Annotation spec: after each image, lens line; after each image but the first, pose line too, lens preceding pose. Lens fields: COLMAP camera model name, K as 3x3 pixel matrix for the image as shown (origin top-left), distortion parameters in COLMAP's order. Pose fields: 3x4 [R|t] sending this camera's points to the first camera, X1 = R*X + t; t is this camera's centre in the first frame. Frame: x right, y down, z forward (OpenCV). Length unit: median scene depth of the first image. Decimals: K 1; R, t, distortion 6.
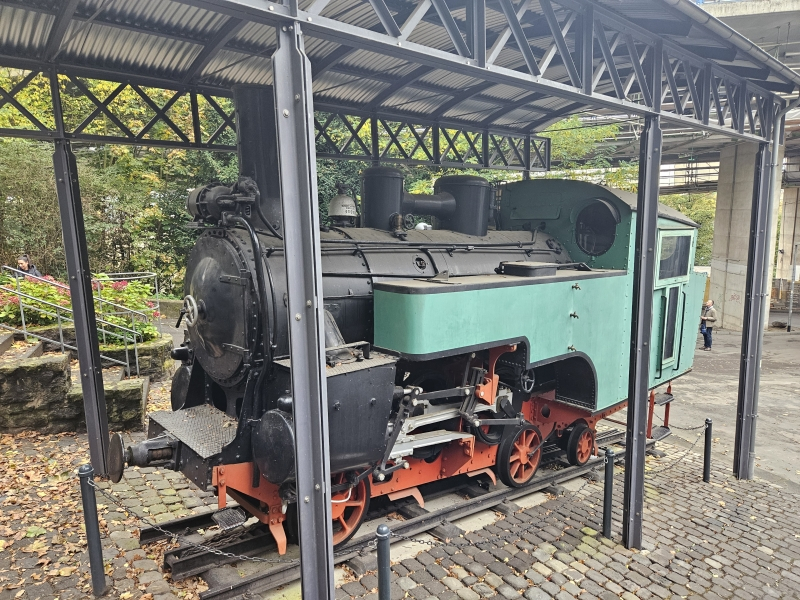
lens RADIAL K [[486.5, 0, 394.3], [0, 486.5, 301.5], [0, 0, 1]] dist [0.032319, -0.019087]
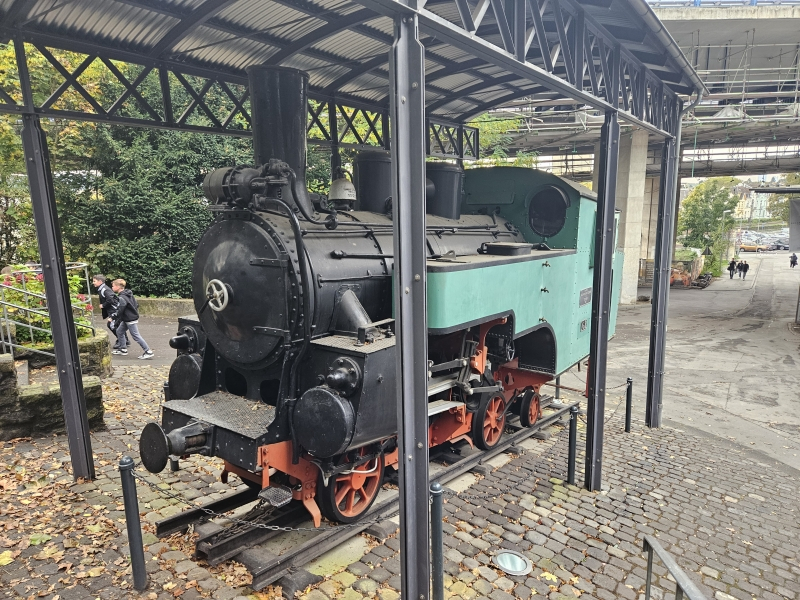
lens RADIAL K [[486.5, 0, 381.9], [0, 486.5, 301.9], [0, 0, 1]] dist [0.032319, -0.019087]
pose [[0.981188, -0.037523, 0.189374, -0.216449], [0.032603, 0.999047, 0.029033, 0.011452], [-0.190283, -0.022313, 0.981476, -0.024215]]
